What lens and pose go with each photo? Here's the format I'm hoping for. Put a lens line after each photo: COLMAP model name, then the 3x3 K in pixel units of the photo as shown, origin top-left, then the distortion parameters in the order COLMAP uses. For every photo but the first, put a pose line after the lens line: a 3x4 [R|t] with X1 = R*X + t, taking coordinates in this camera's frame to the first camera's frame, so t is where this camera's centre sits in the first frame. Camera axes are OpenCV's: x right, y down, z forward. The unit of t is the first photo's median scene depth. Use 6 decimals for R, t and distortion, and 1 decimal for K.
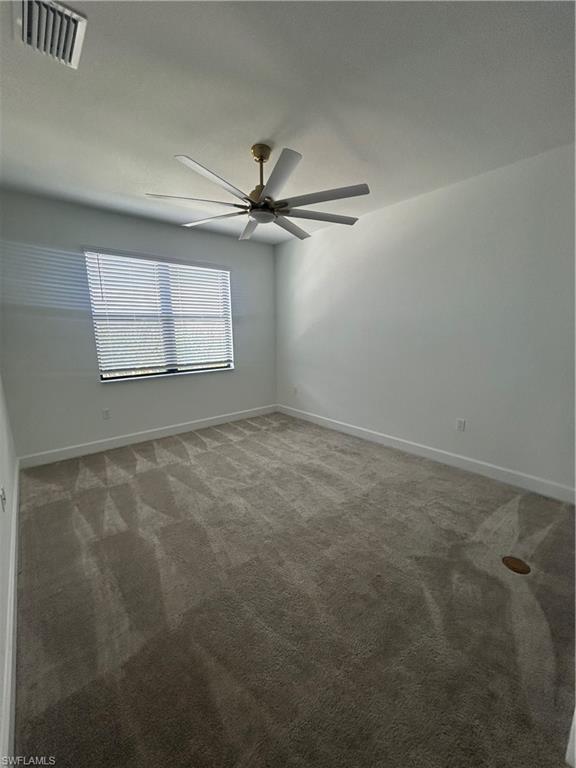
lens RADIAL K [[308.3, 0, 290.1], [0, 308.3, 385.7], [0, 0, 1]] dist [0.003051, 0.000944]
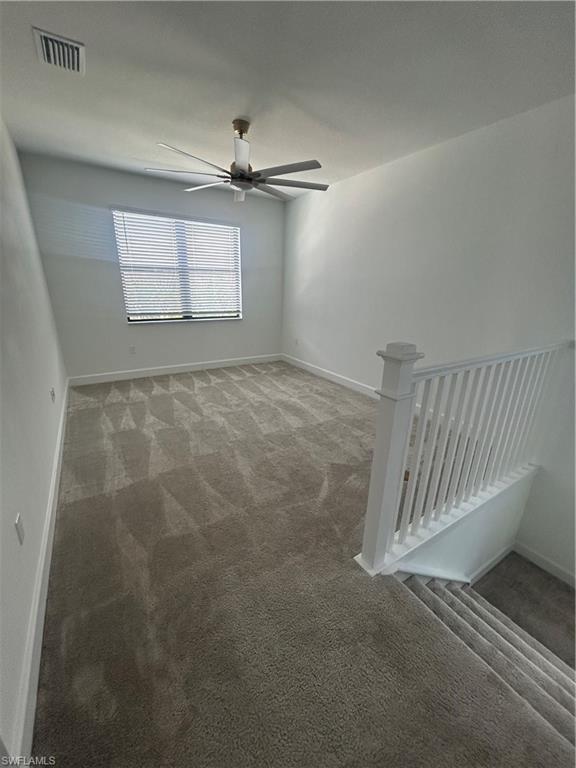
lens RADIAL K [[308.3, 0, 290.8], [0, 308.3, 384.0], [0, 0, 1]] dist [0.003051, 0.000944]
pose [[0.990144, 0.075481, -0.117973, 0.221549], [-0.059031, 0.988784, 0.137189, 0.024915], [0.127005, -0.128873, 0.983495, -0.180954]]
